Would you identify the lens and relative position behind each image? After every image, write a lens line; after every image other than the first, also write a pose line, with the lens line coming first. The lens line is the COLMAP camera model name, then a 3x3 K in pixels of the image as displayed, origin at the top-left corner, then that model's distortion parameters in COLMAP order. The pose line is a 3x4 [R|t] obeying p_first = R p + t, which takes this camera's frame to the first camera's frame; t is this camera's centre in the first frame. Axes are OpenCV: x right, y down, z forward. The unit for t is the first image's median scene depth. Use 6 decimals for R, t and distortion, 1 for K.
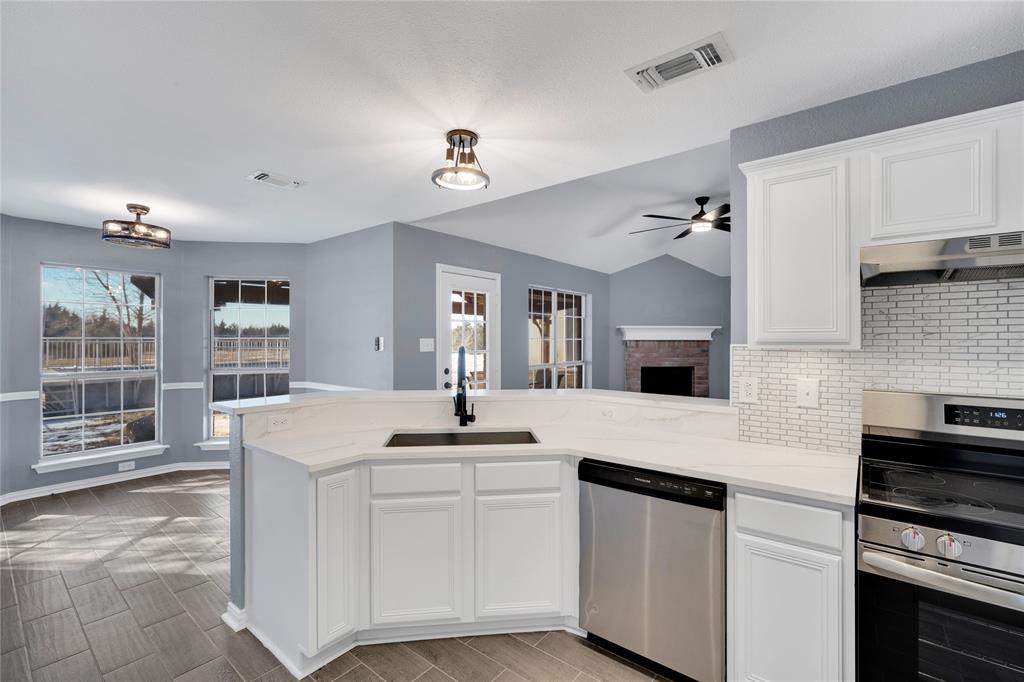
lens RADIAL K [[450.1, 0, 513.2], [0, 450.1, 338.3], [0, 0, 1]] dist [-0.001813, 0.000626]
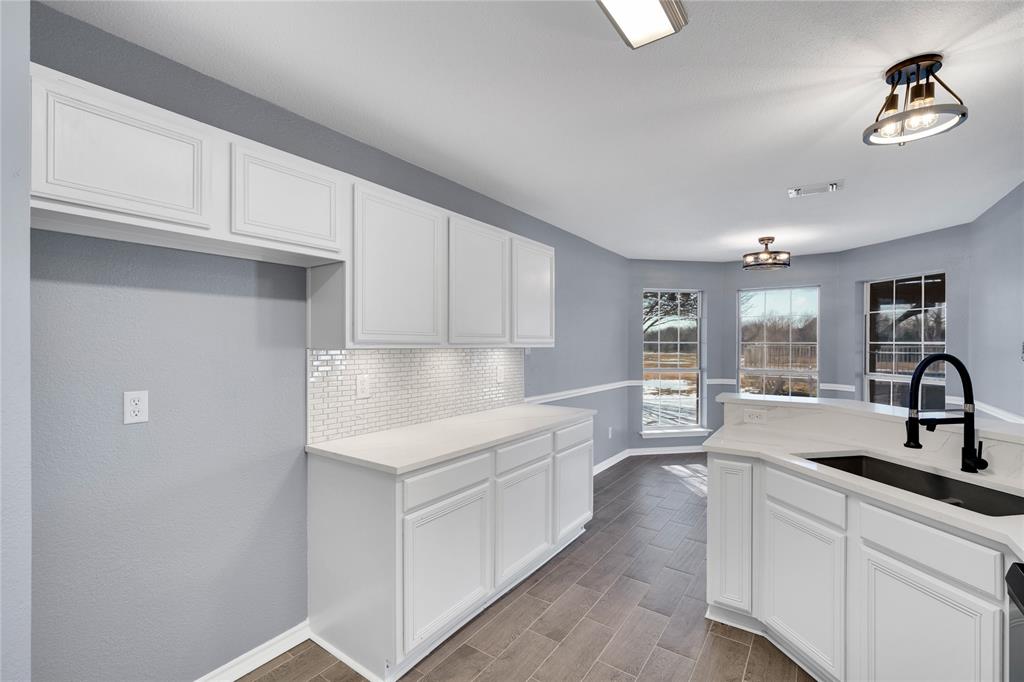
lens RADIAL K [[445.7, 0, 500.9], [0, 445.7, 345.4], [0, 0, 1]] dist [-0.000414, 0.000068]
pose [[0.056404, 0.004325, -0.998399, 0.297079], [0.000280, 0.999991, 0.004348, 0.000788], [0.998408, -0.000525, 0.056402, 0.151156]]
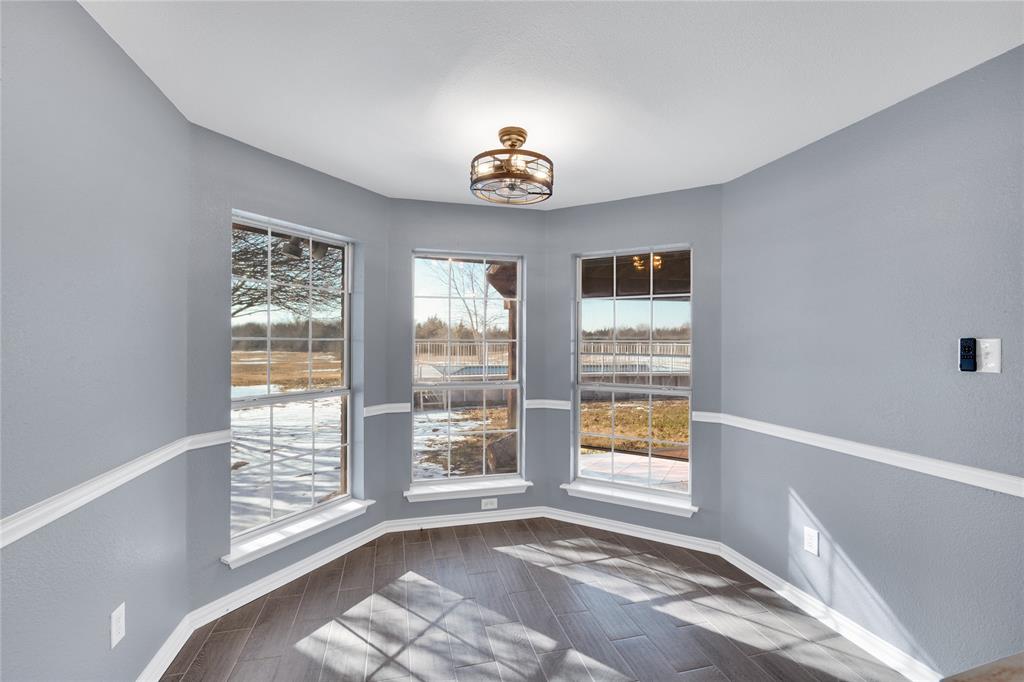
lens RADIAL K [[450.1, 0, 513.2], [0, 450.1, 338.3], [0, 0, 1]] dist [-0.001813, 0.000626]
pose [[0.812288, -0.001555, -0.583254, -0.373009], [-0.002307, 0.999980, -0.005878, 0.000693], [0.583252, 0.006120, 0.812268, 0.390751]]
